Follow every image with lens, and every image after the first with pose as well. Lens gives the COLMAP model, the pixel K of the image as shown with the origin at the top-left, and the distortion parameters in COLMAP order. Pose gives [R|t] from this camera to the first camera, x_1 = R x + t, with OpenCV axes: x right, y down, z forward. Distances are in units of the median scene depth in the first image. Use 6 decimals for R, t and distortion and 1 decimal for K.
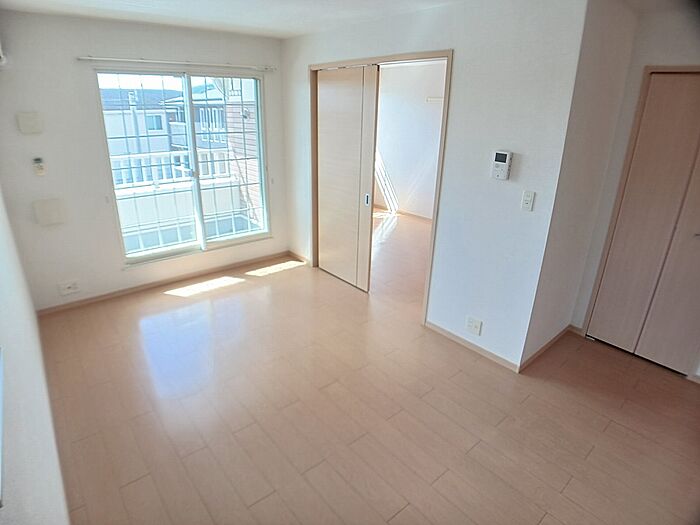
lens RADIAL K [[395.4, 0, 340.6], [0, 395.4, 261.8], [0, 0, 1]] dist [-0.061138, -0.001596]
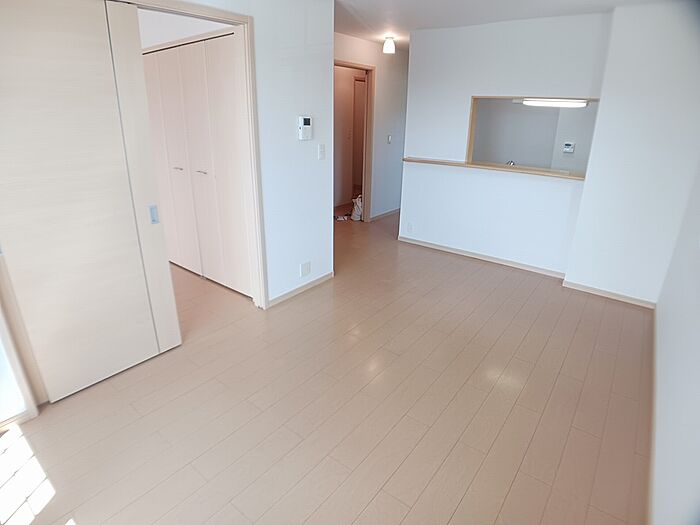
lens RADIAL K [[395.4, 0, 340.6], [0, 395.4, 261.8], [0, 0, 1]] dist [-0.061138, -0.001596]
pose [[-0.228167, -0.357260, 0.905707, -0.719176], [0.338324, 0.843183, 0.417828, -0.301565], [-0.912950, 0.401757, -0.071517, 0.936141]]
